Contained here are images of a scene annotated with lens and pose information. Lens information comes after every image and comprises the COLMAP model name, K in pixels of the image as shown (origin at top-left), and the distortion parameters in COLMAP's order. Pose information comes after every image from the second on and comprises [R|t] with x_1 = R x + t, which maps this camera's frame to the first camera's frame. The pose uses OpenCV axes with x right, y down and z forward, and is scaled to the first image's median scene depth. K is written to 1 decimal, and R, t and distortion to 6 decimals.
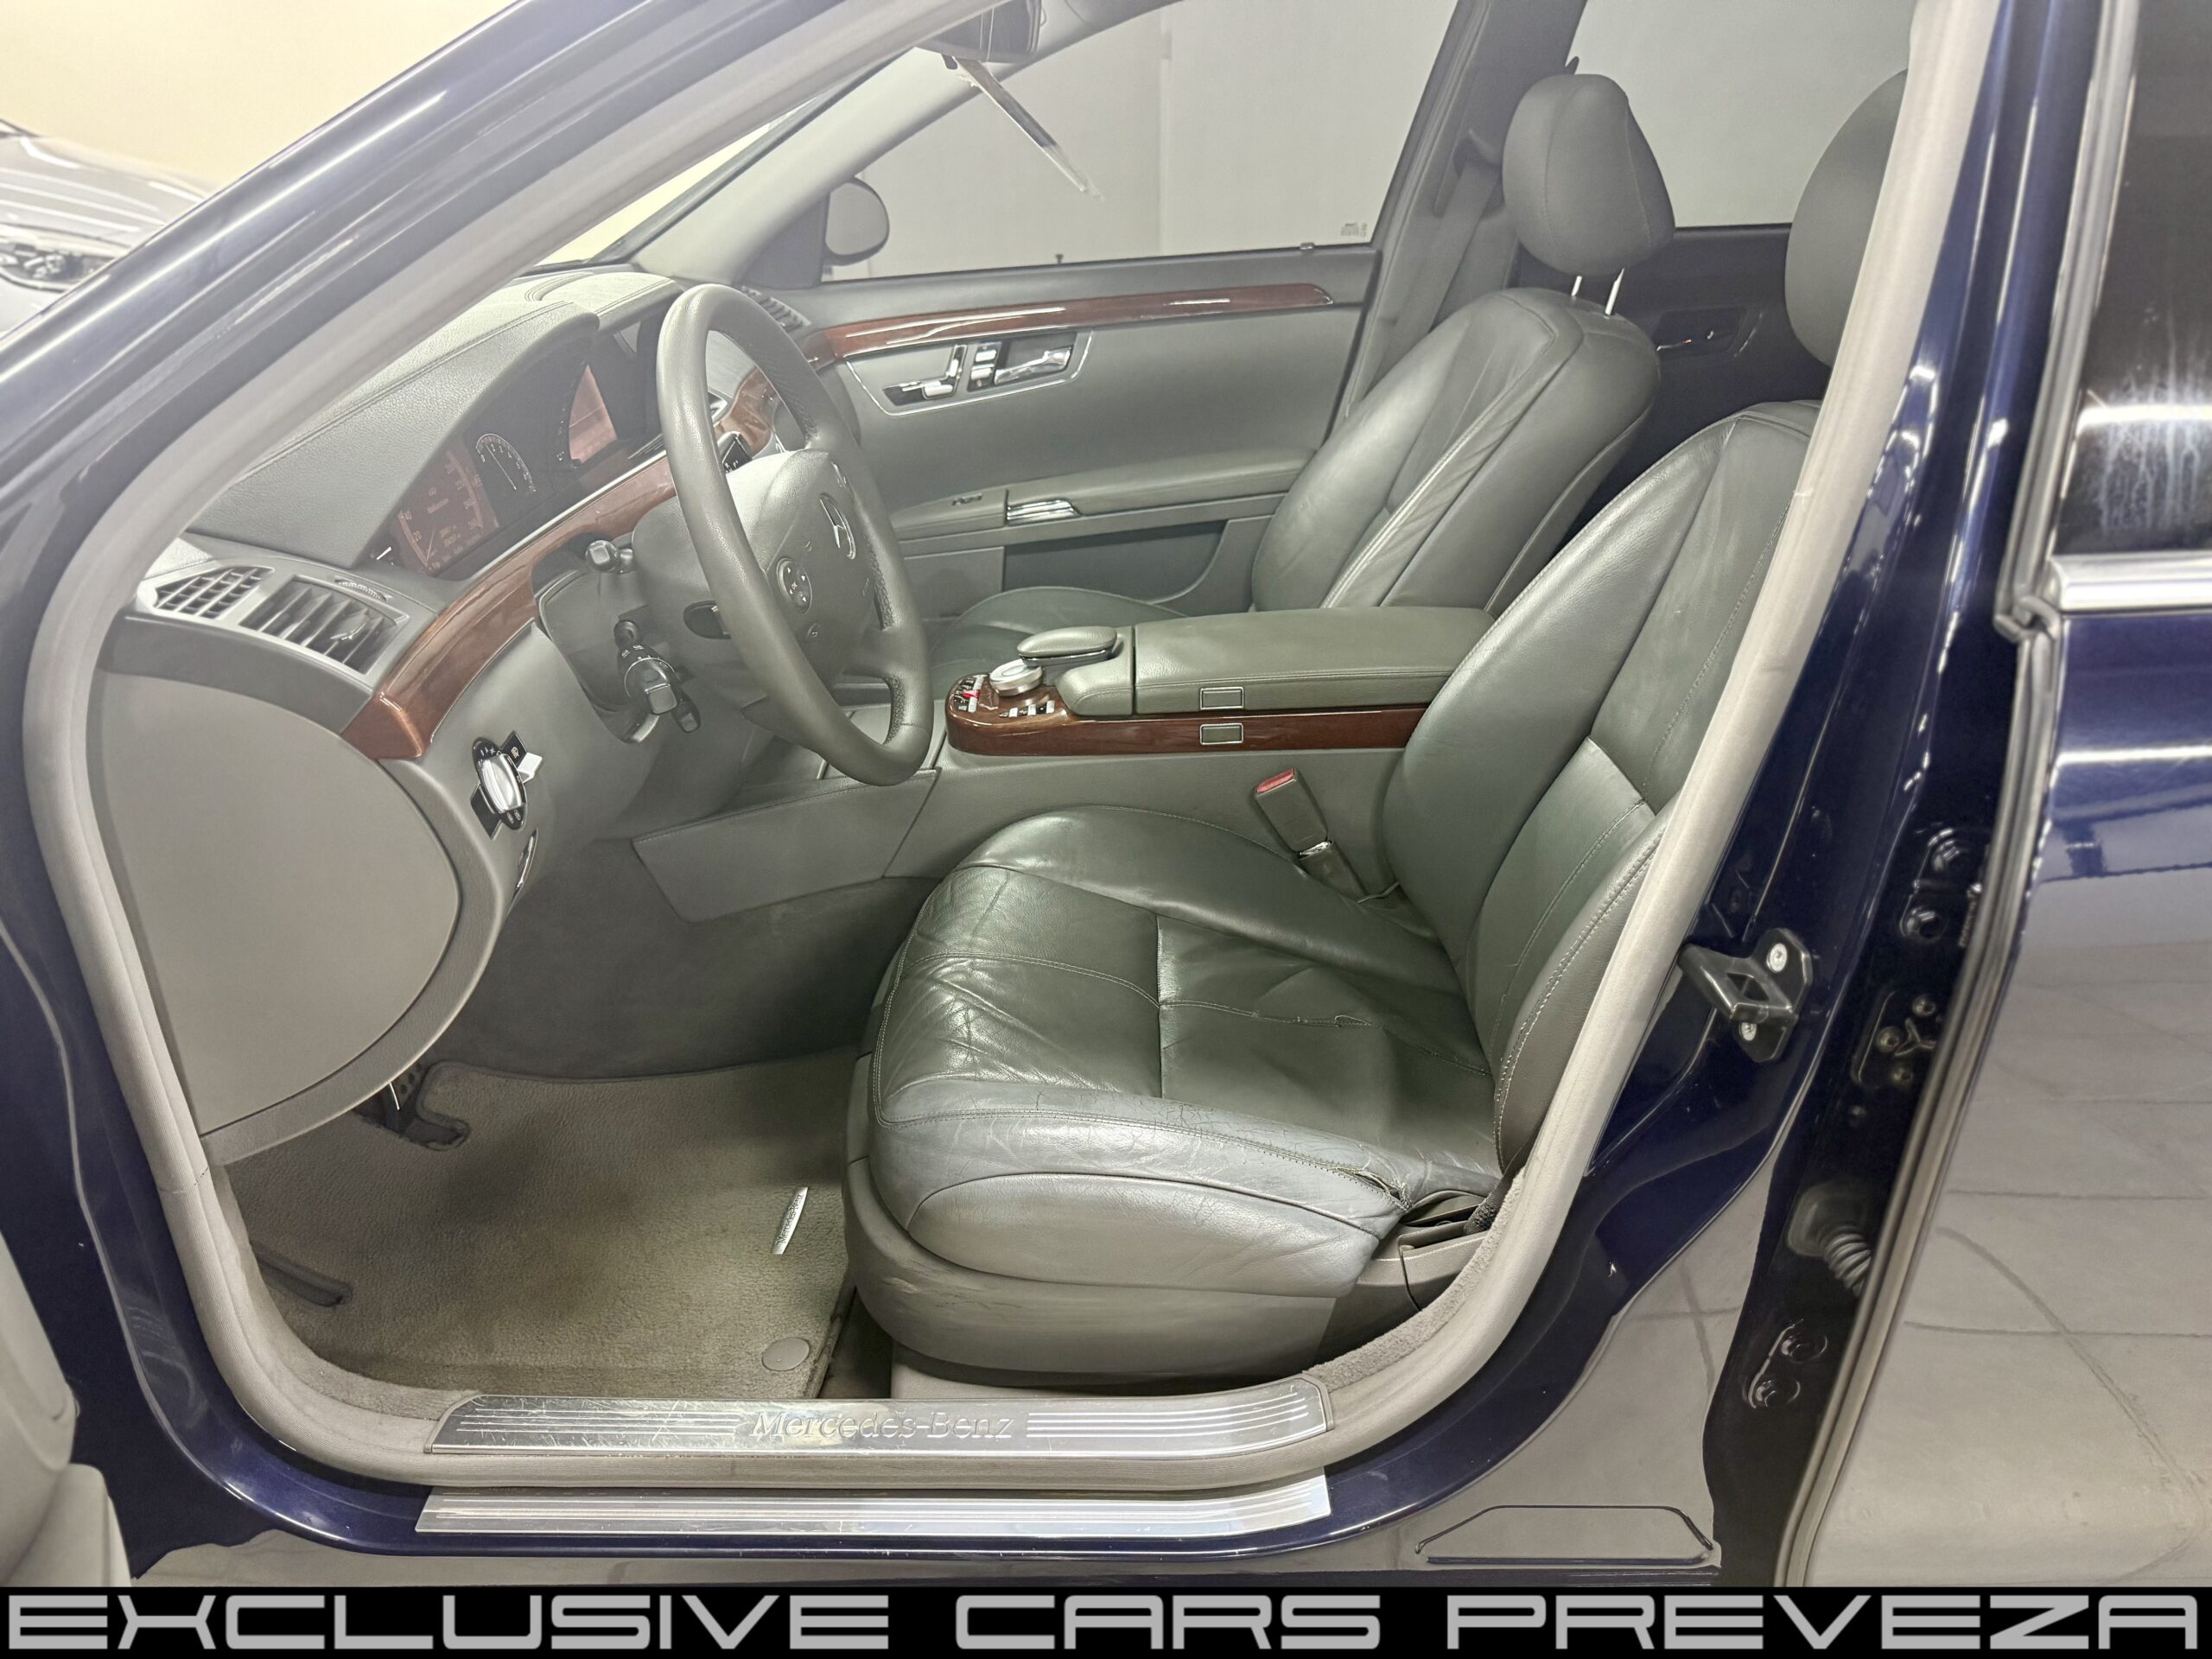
lens RADIAL K [[1566.9, 0, 1102.7], [0, 1566.9, 841.7], [0, 0, 1]] dist [0.064055, -0.081106]
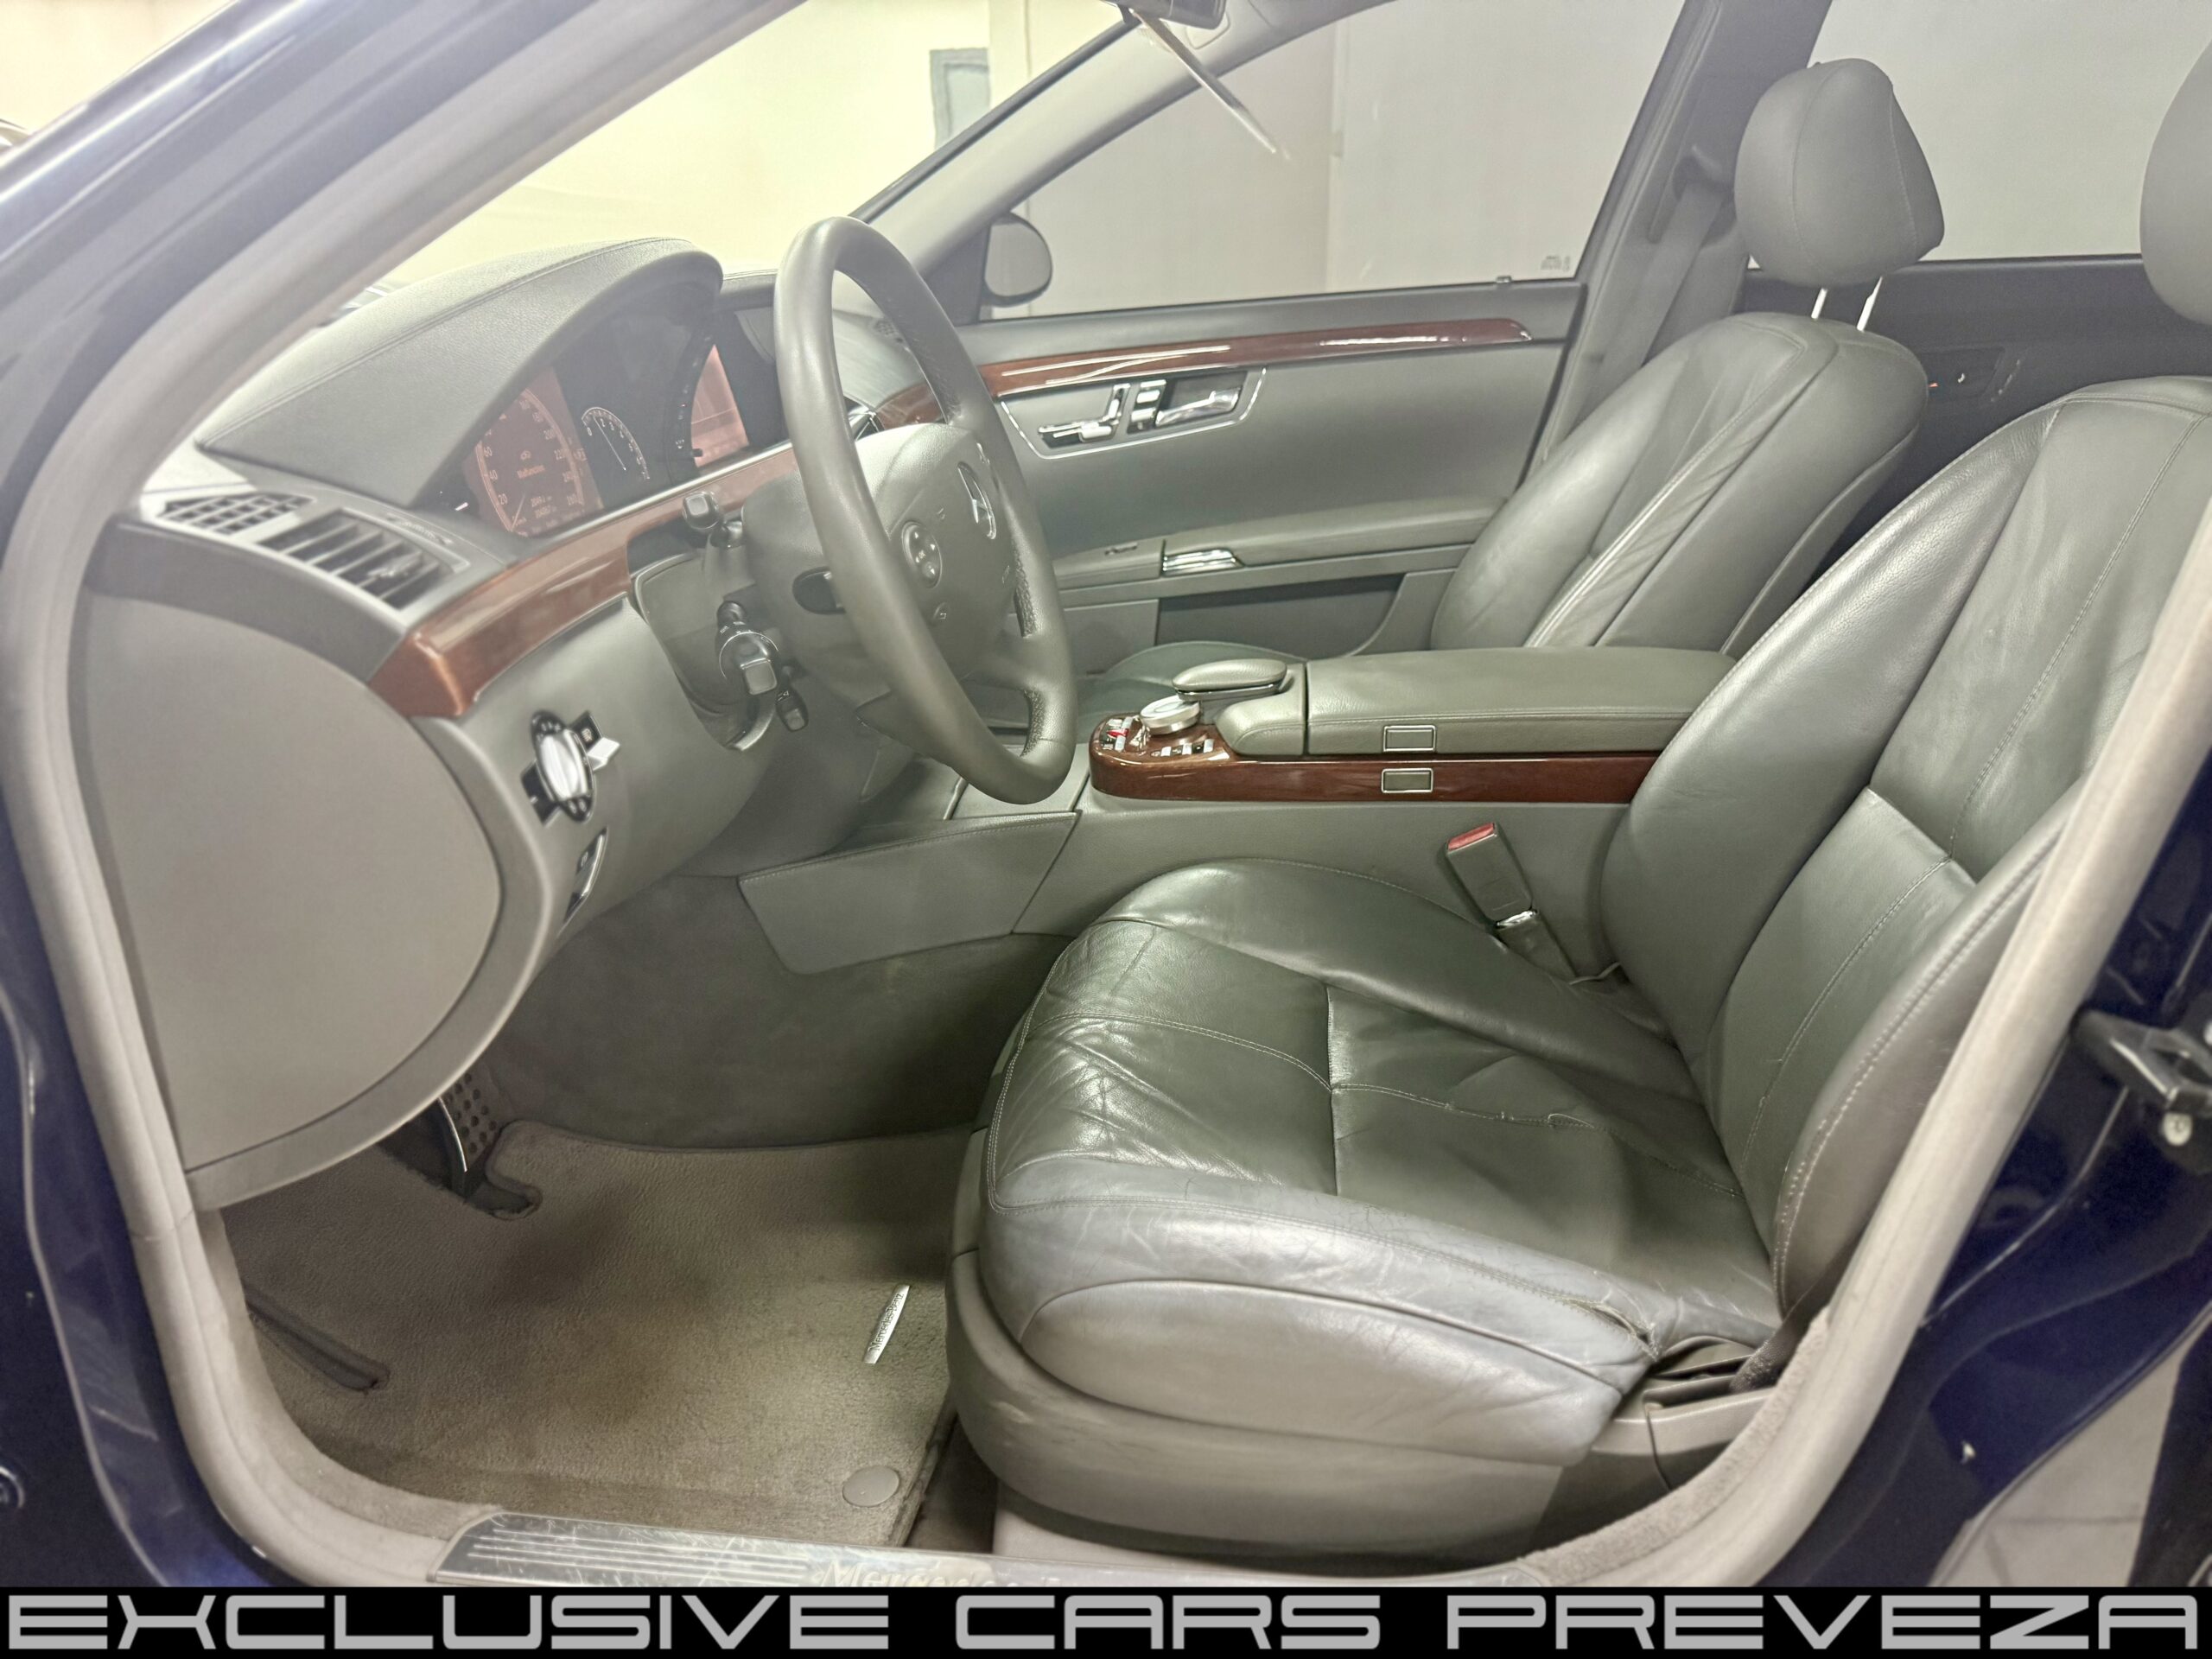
lens RADIAL K [[1566.9, 0, 1096.5], [0, 1566.9, 840.7], [0, 0, 1]] dist [0.064055, -0.081106]
pose [[0.995165, 0.033609, -0.092285, -0.015235], [-0.040564, 0.996391, -0.074559, 0.039294], [0.089447, 0.077942, 0.992937, 0.143611]]
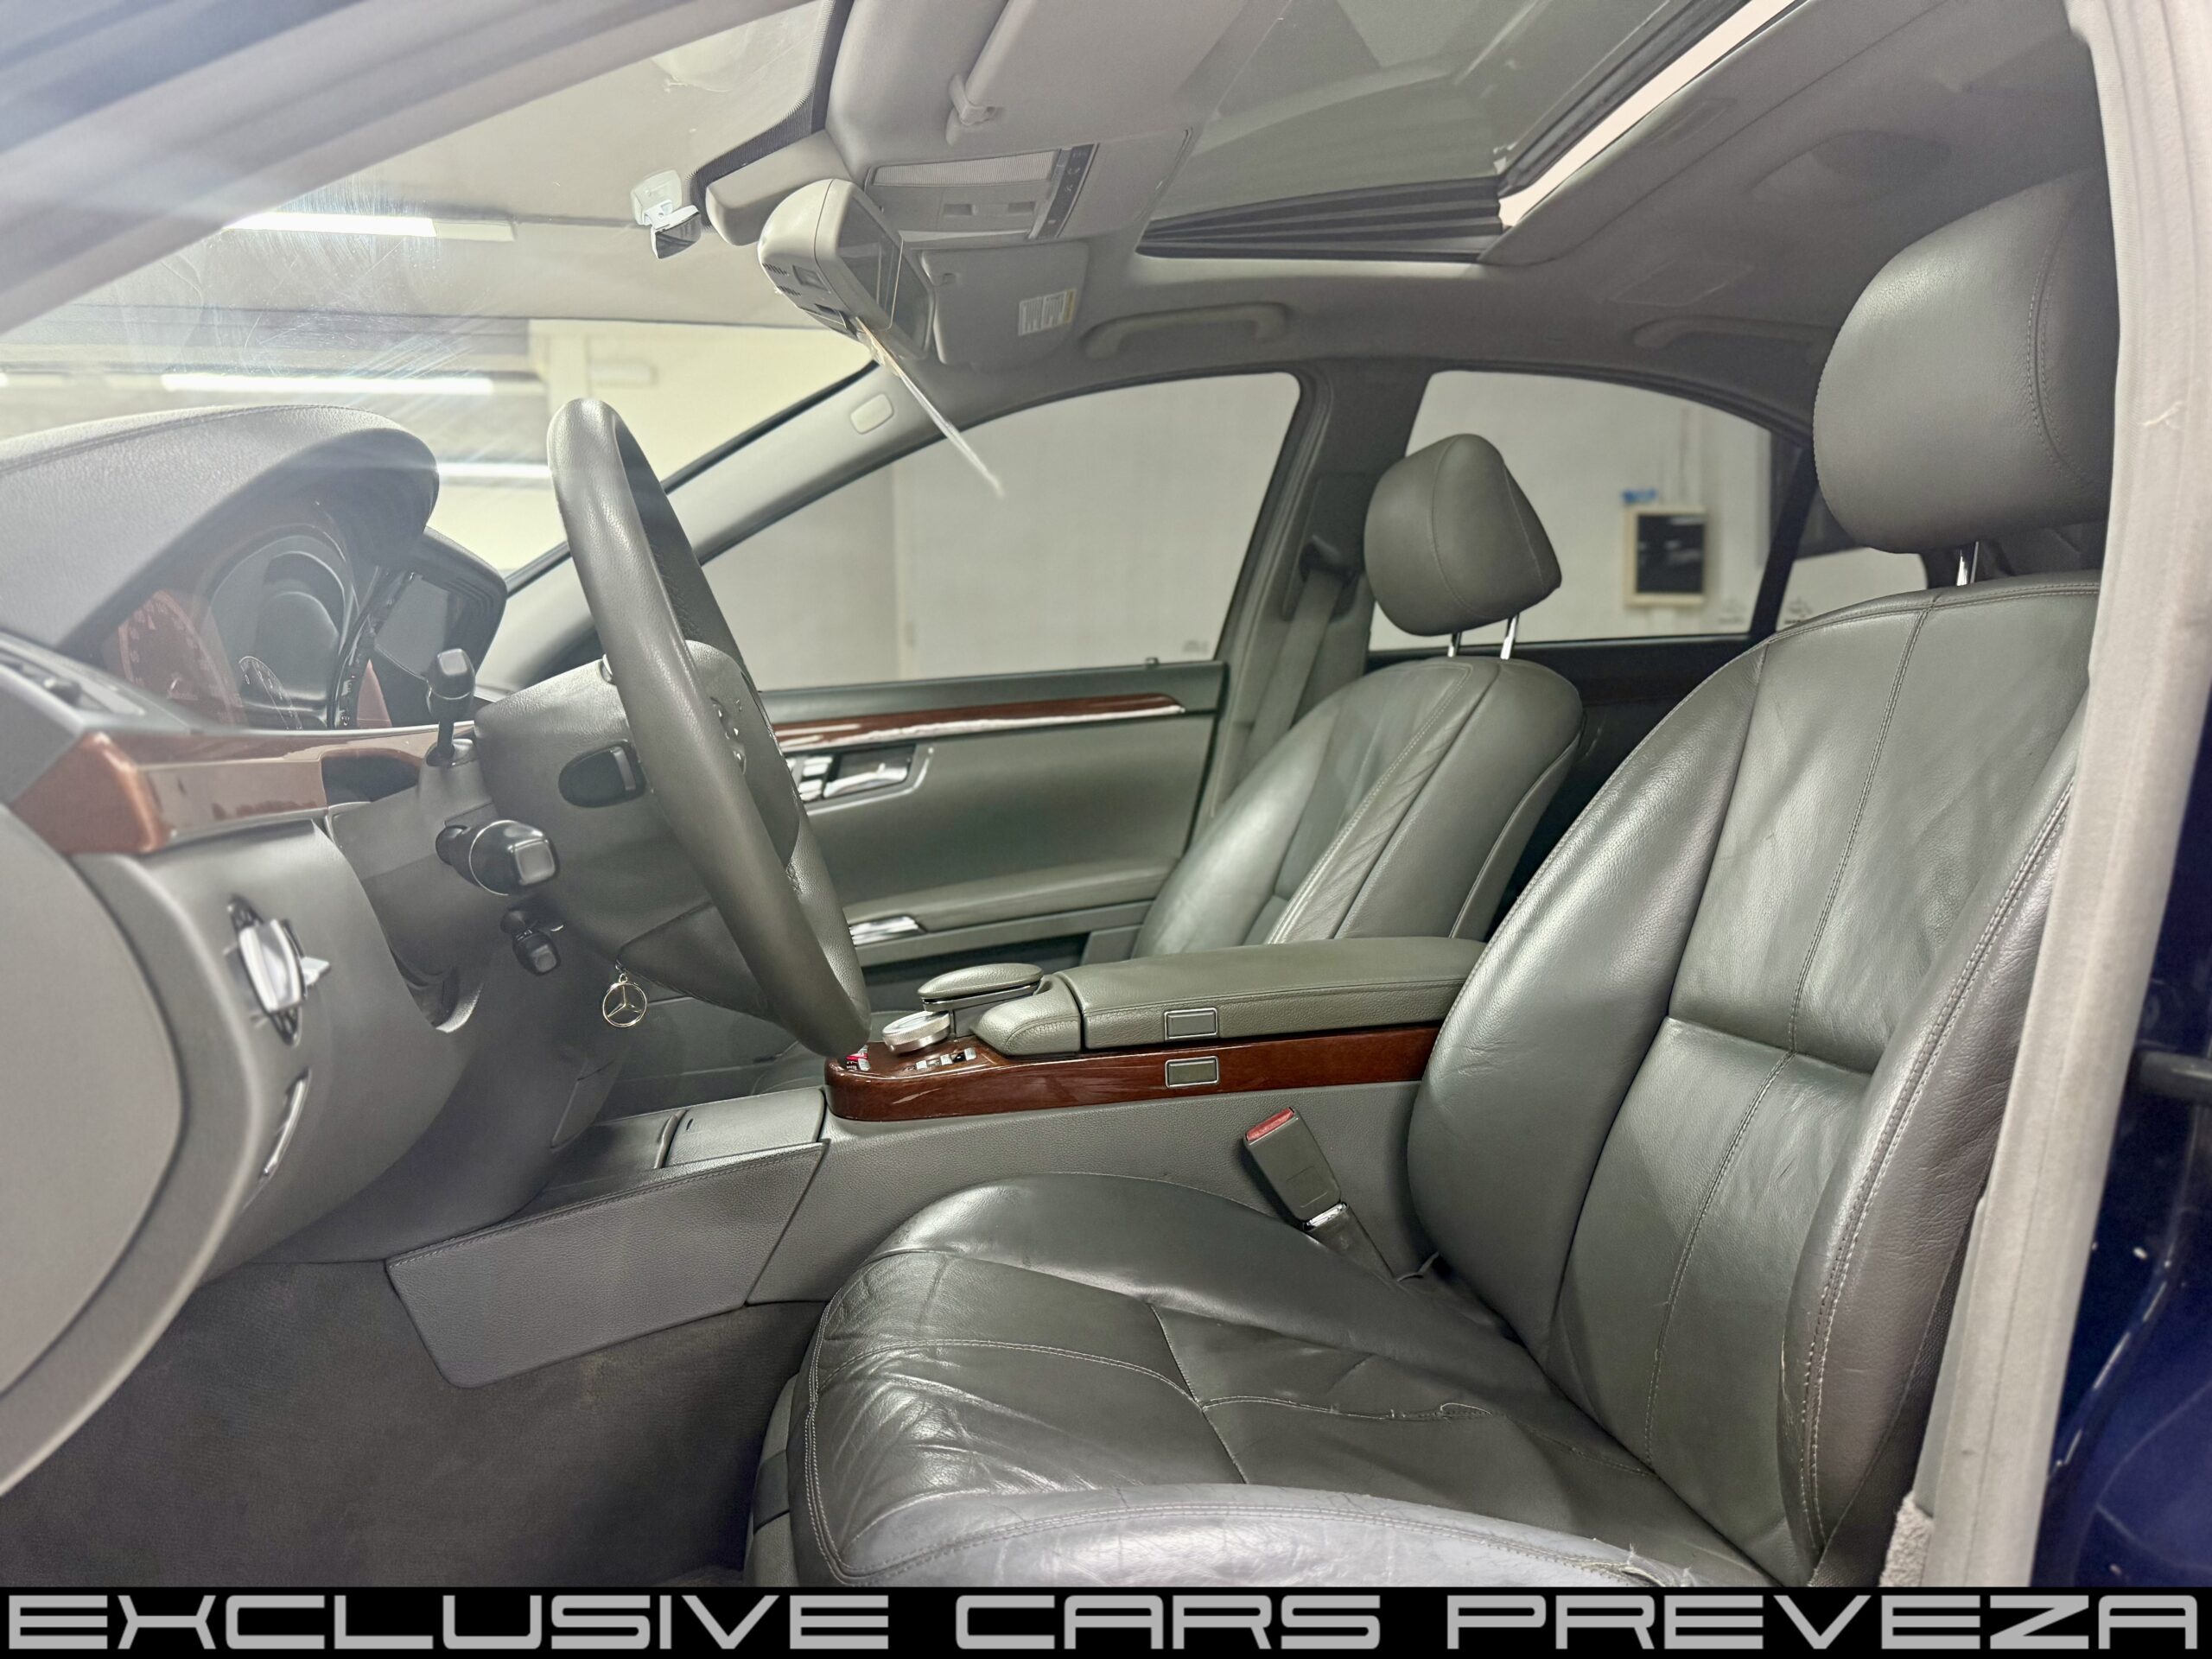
lens RADIAL K [[1566.9, 0, 1087.5], [0, 1566.9, 826.3], [0, 0, 1]] dist [0.064055, -0.081106]
pose [[0.983925, -0.017495, 0.177721, -0.126987], [0.085617, 0.919571, -0.383482, 0.128269], [-0.156718, 0.392534, 0.906287, 0.269207]]
